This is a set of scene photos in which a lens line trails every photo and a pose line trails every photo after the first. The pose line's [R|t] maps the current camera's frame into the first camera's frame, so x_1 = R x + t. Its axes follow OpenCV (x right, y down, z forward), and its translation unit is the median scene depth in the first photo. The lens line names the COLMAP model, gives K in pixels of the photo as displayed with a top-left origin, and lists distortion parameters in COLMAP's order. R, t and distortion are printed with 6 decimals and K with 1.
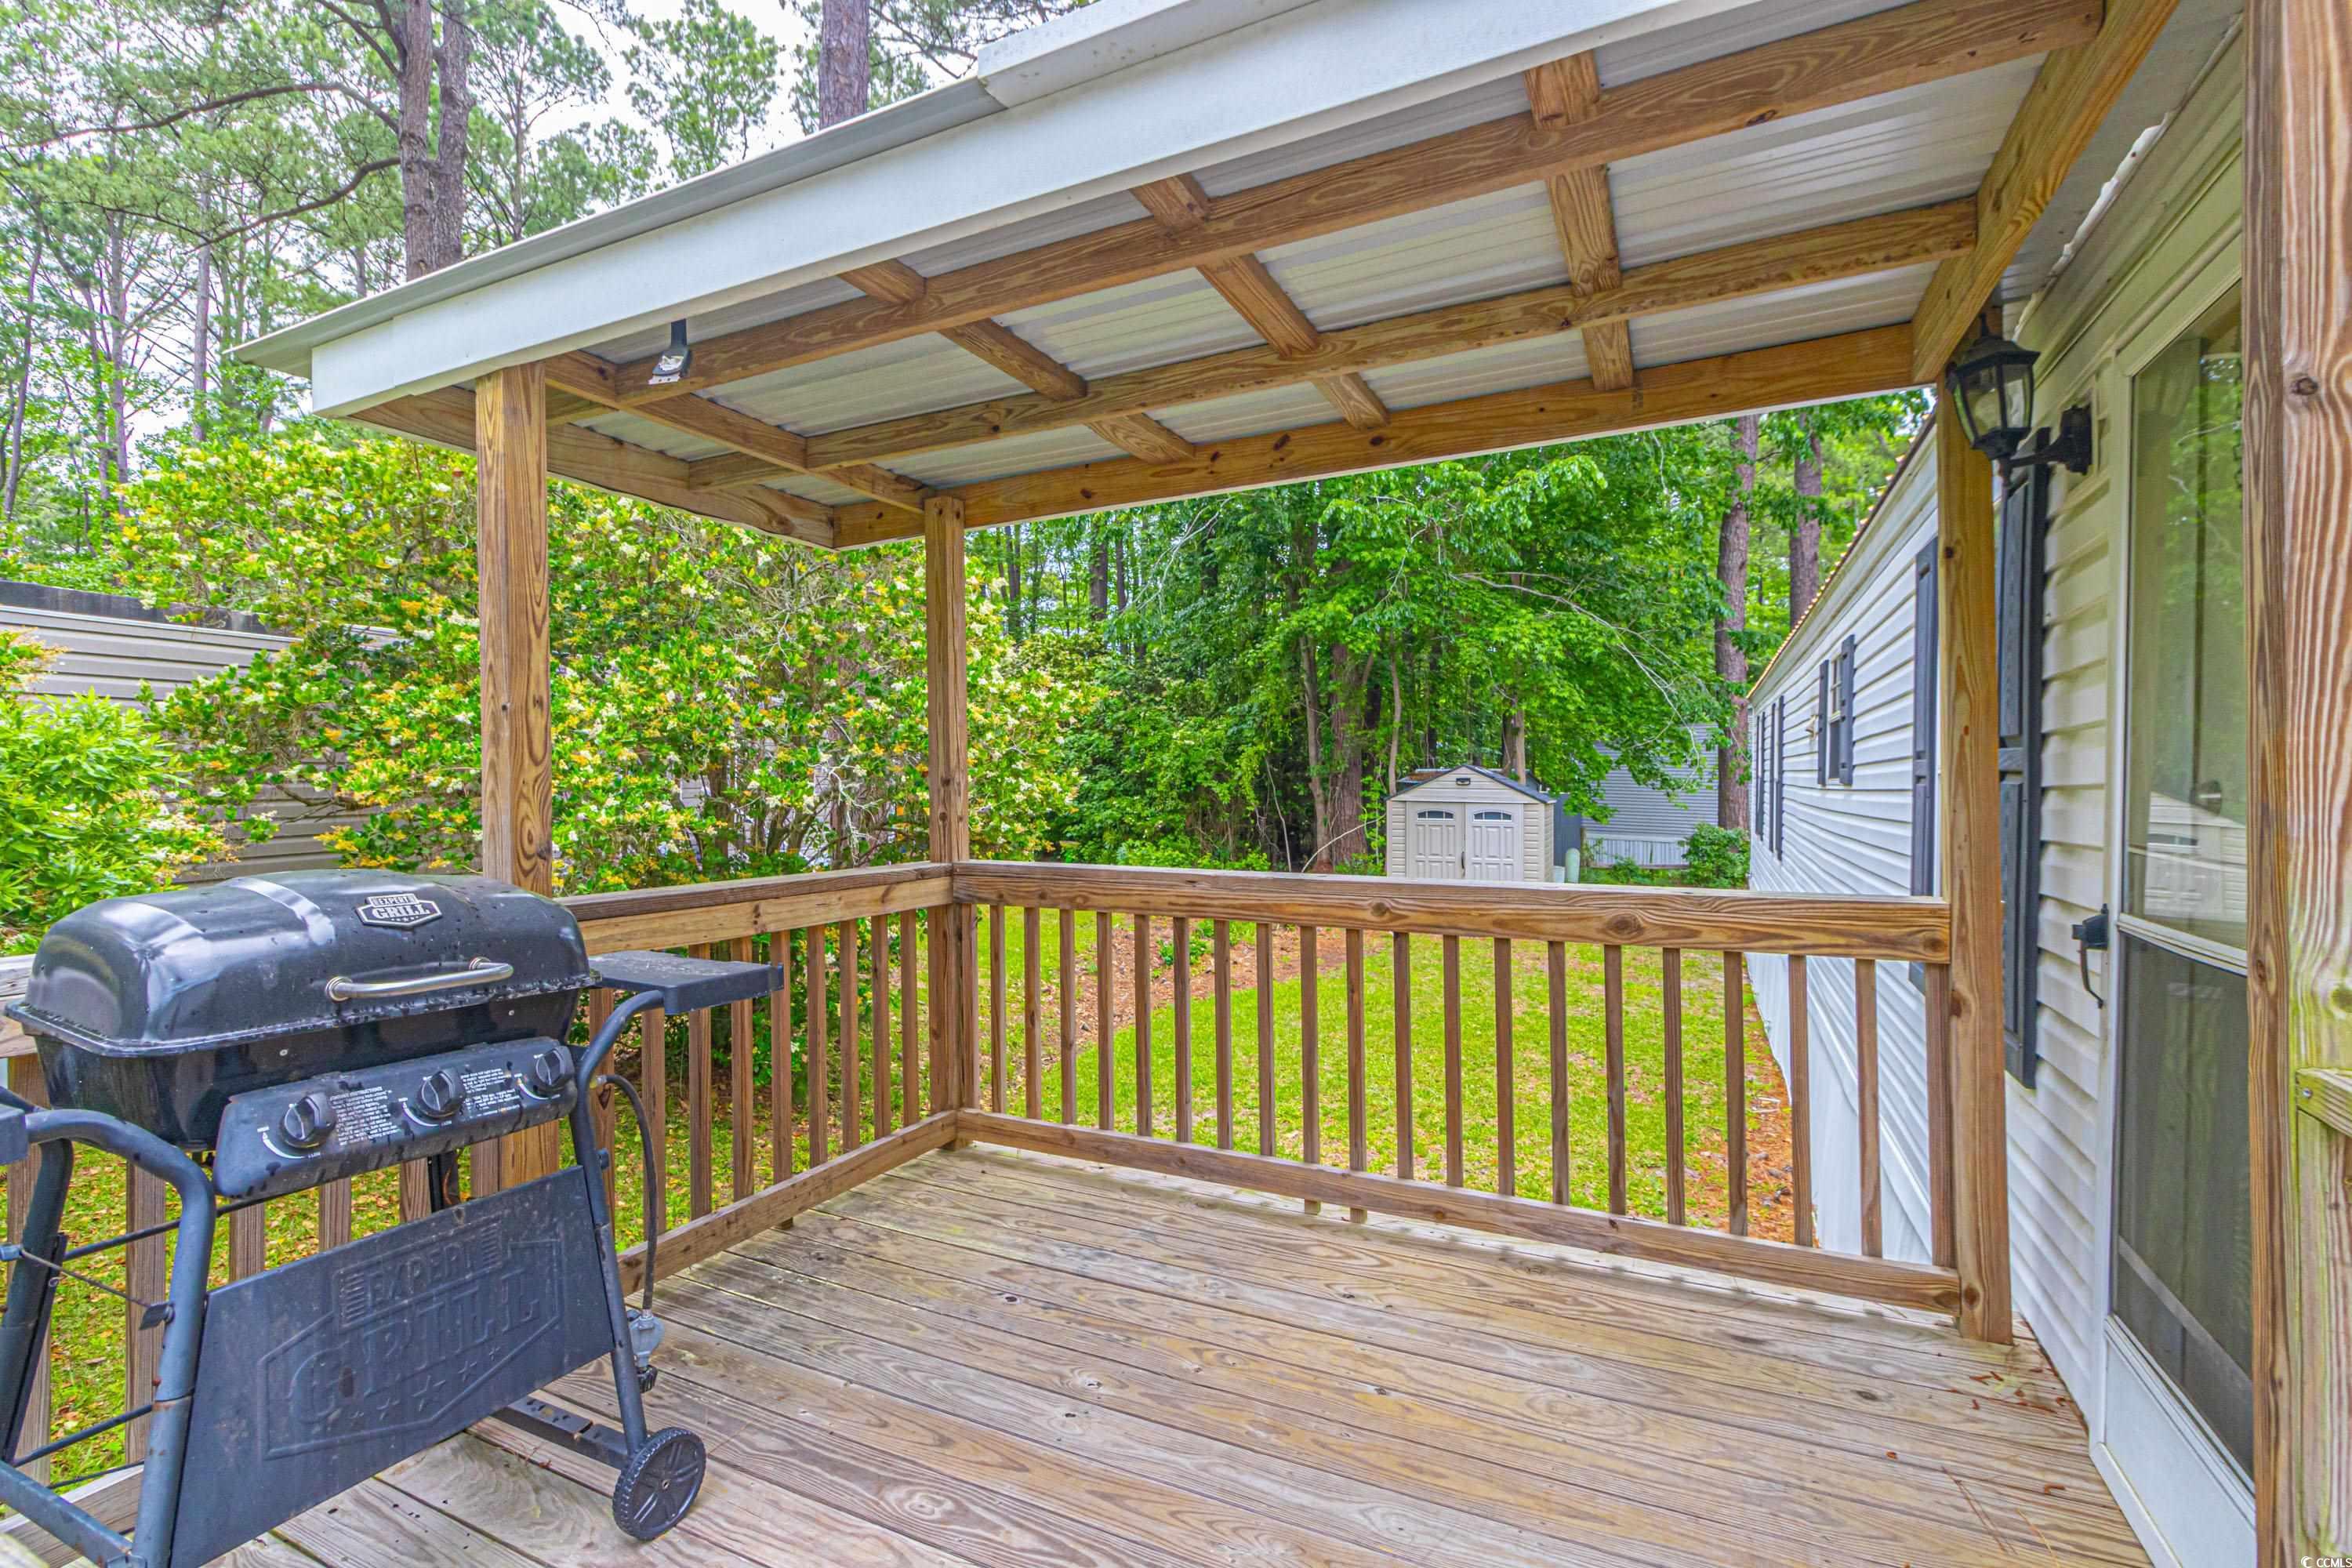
lens RADIAL K [[1084.3, 0, 1182.4], [0, 1084.3, 779.2], [0, 0, 1]] dist [0.002719, 0.000221]
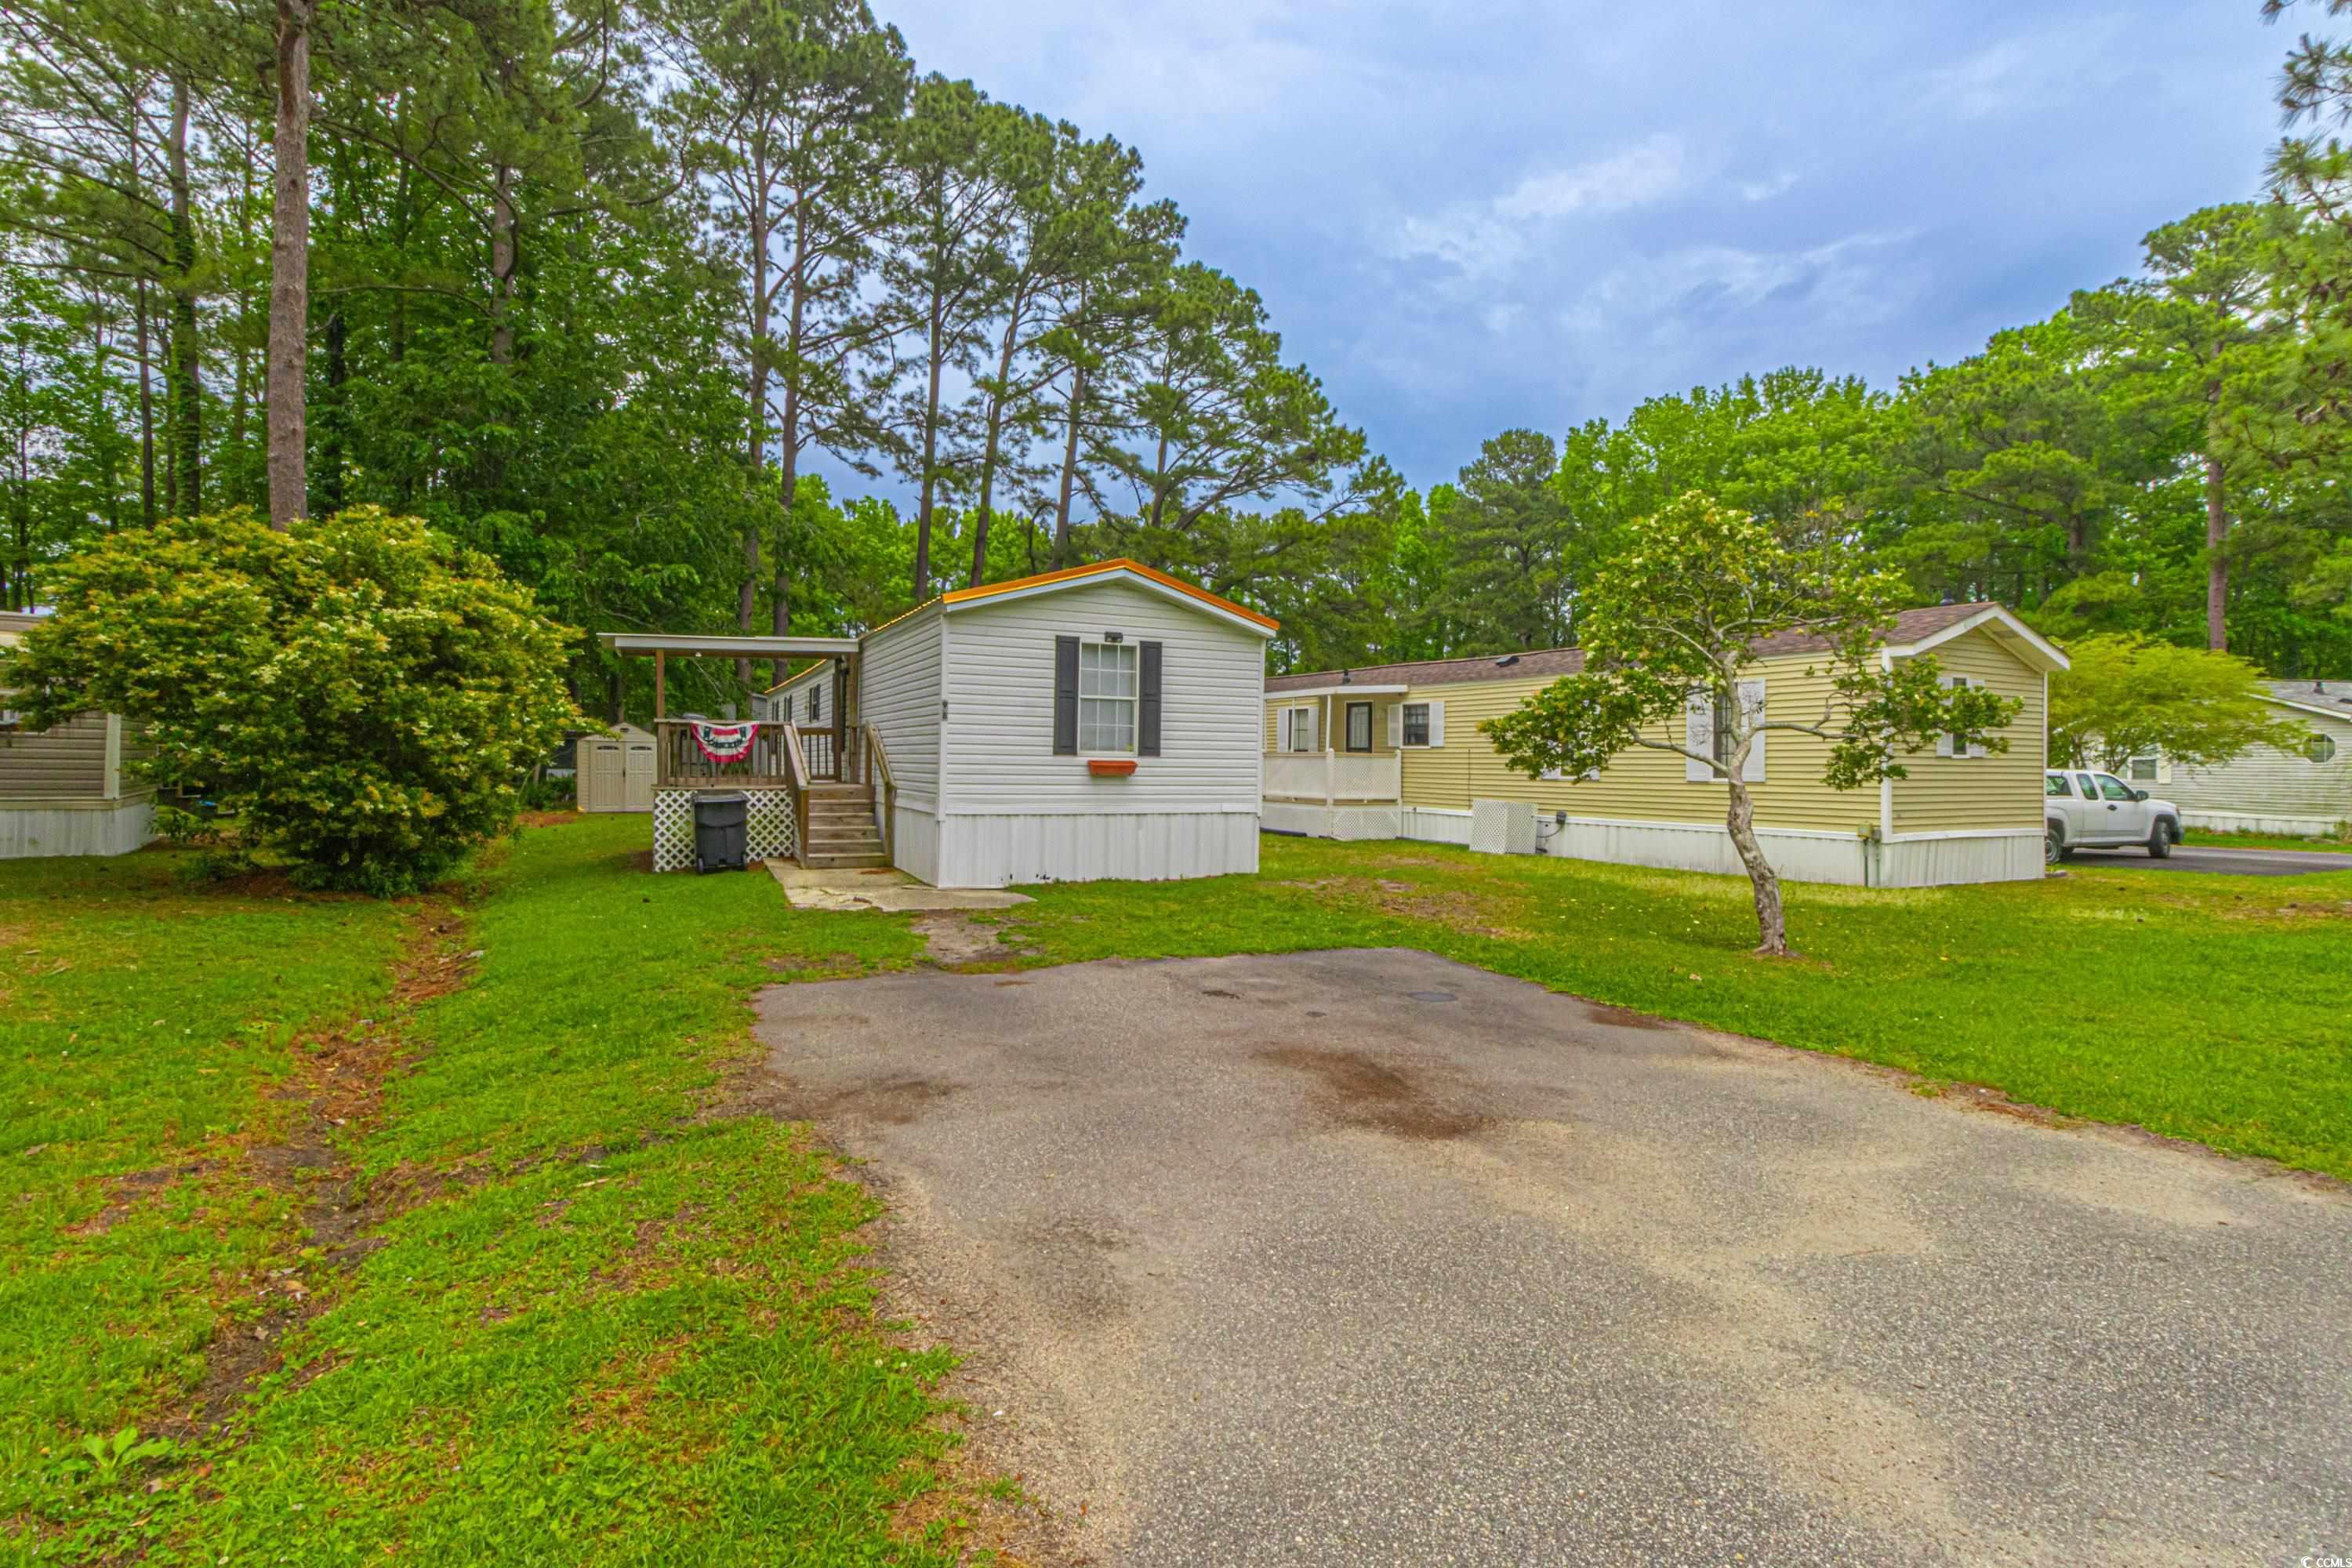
lens RADIAL K [[1084.3, 0, 1157.5], [0, 1084.3, 760.0], [0, 0, 1]] dist [0.002719, 0.000221]
pose [[0.635253, 0.000199, 0.772304, -0.607014], [0.000458, 1.000000, -0.000634, 0.055913], [-0.772304, 0.000757, 0.635253, -0.905920]]
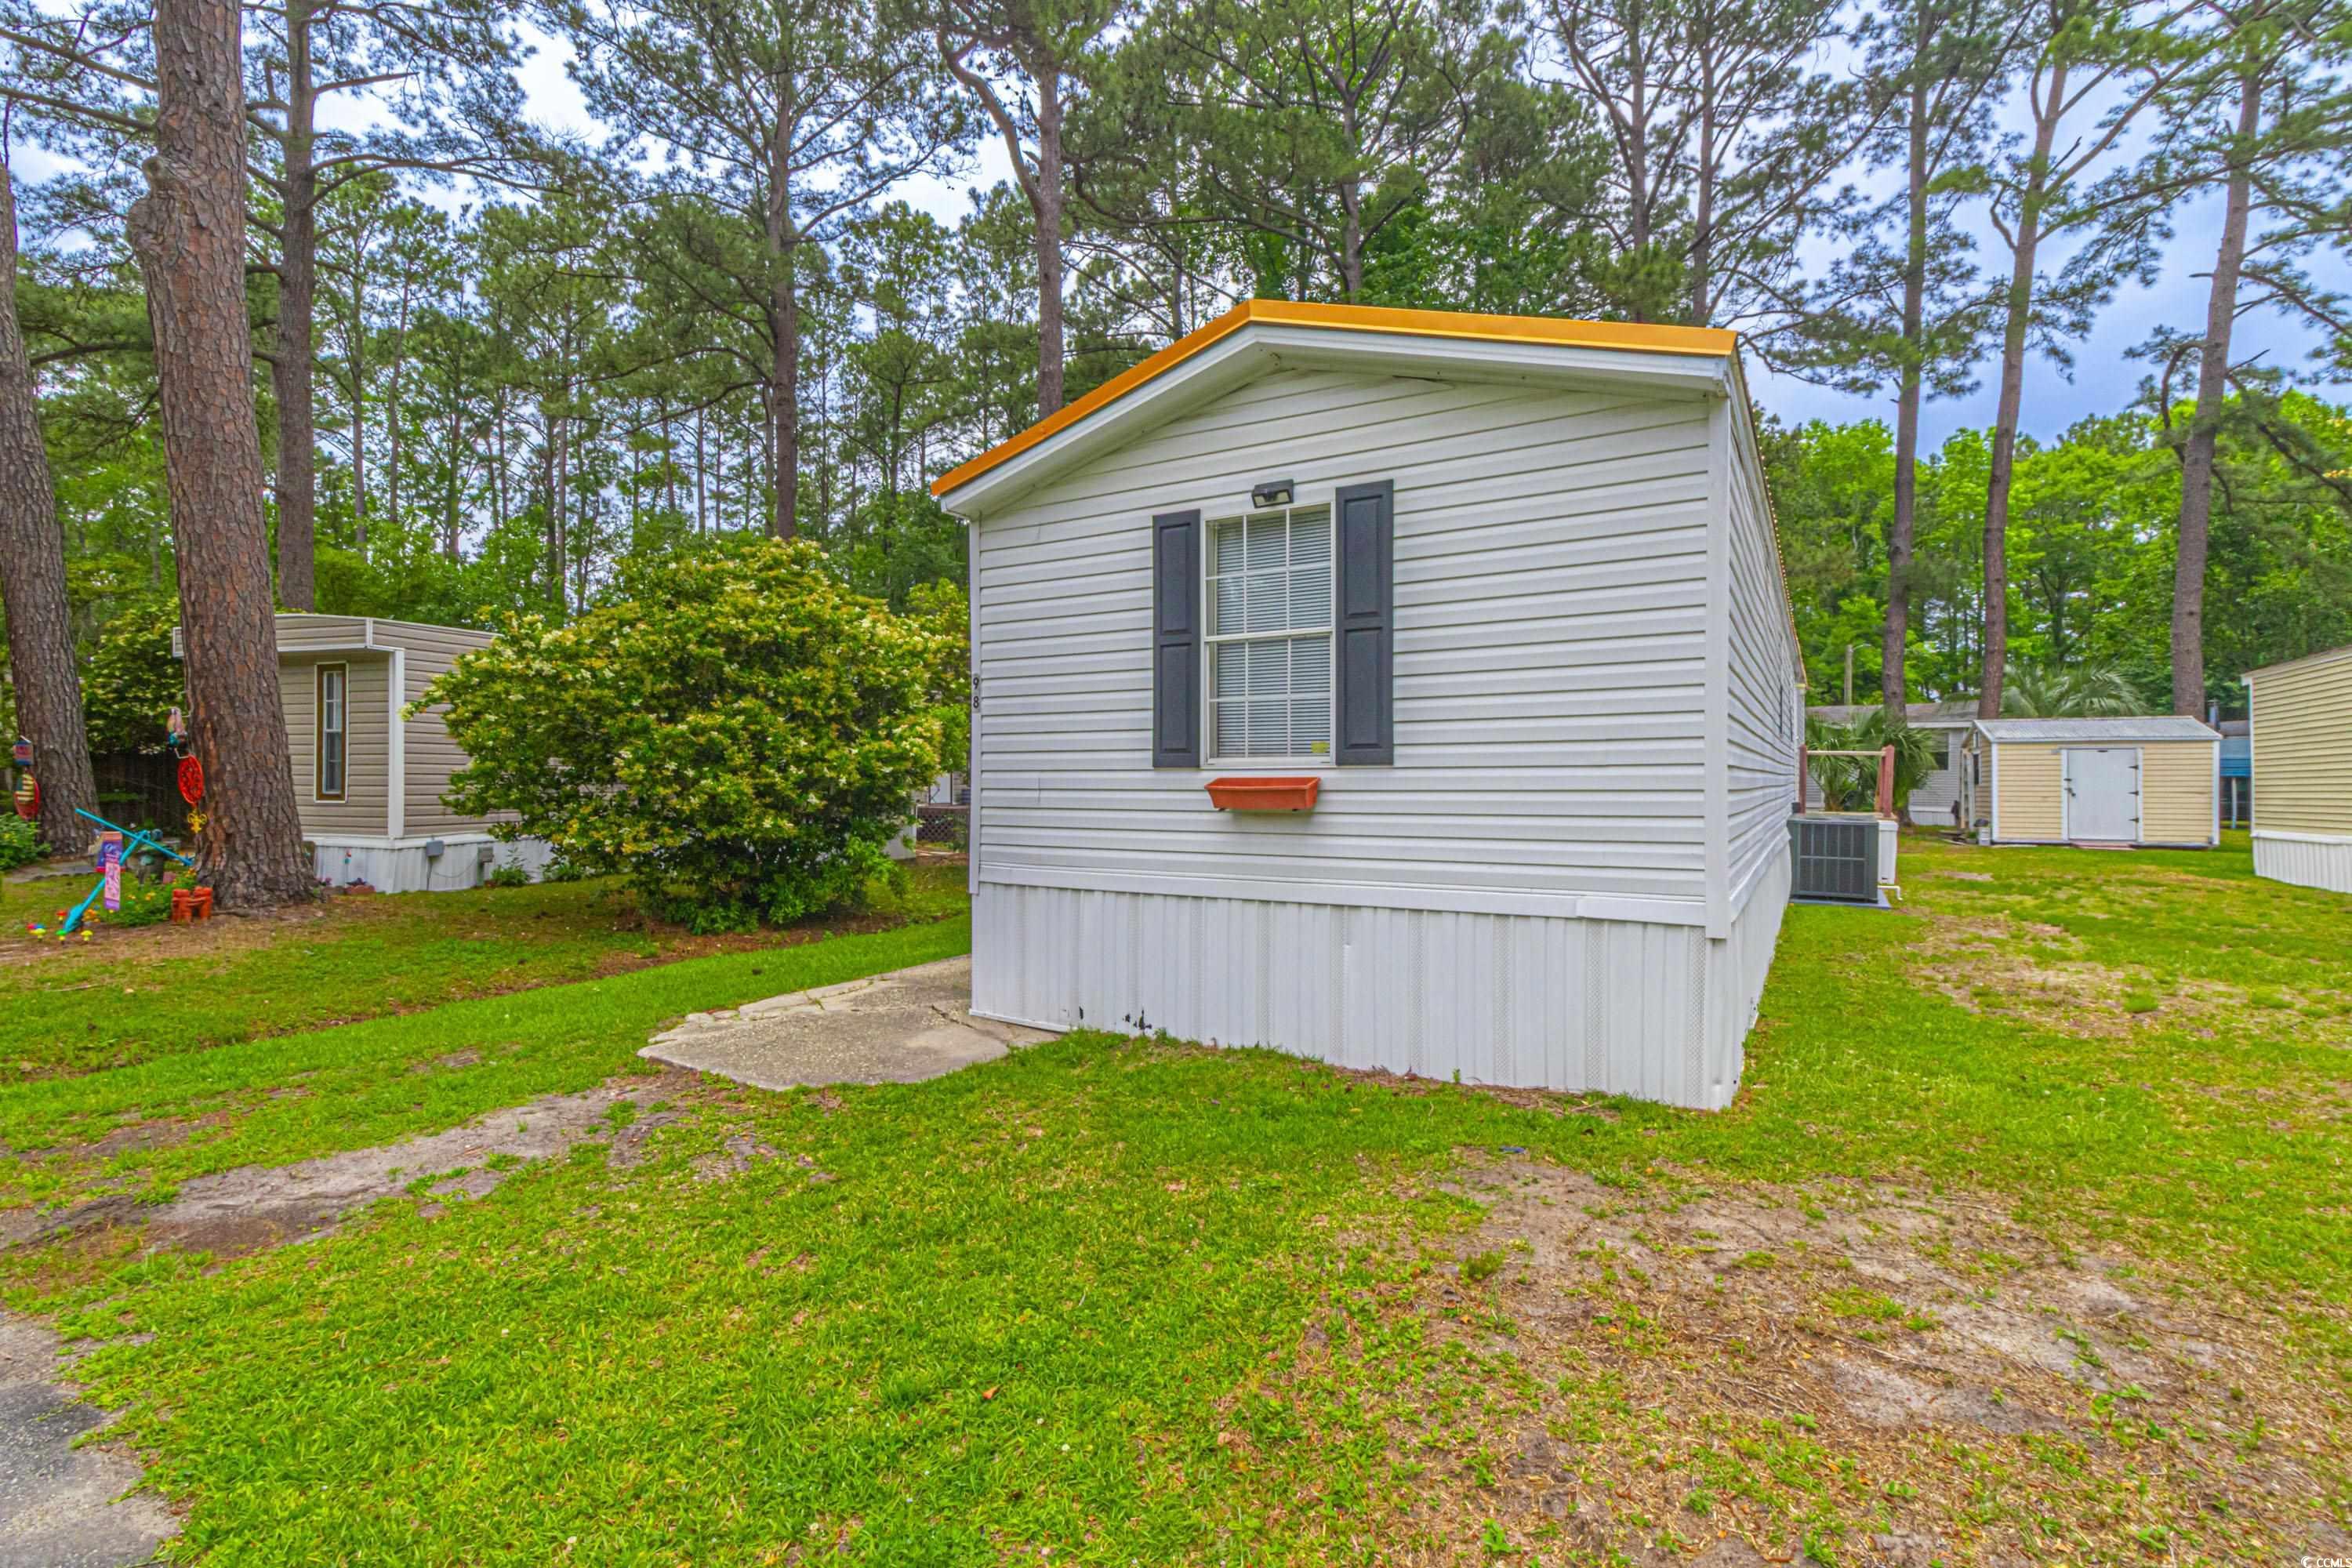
lens RADIAL K [[1084.3, 0, 1168.4], [0, 1084.3, 788.6], [0, 0, 1]] dist [0.002719, 0.000221]
pose [[0.995086, -0.014422, -0.097956, 0.058939], [0.014053, 0.999891, -0.004459, 0.060652], [0.098009, 0.003060, 0.995181, -0.699261]]
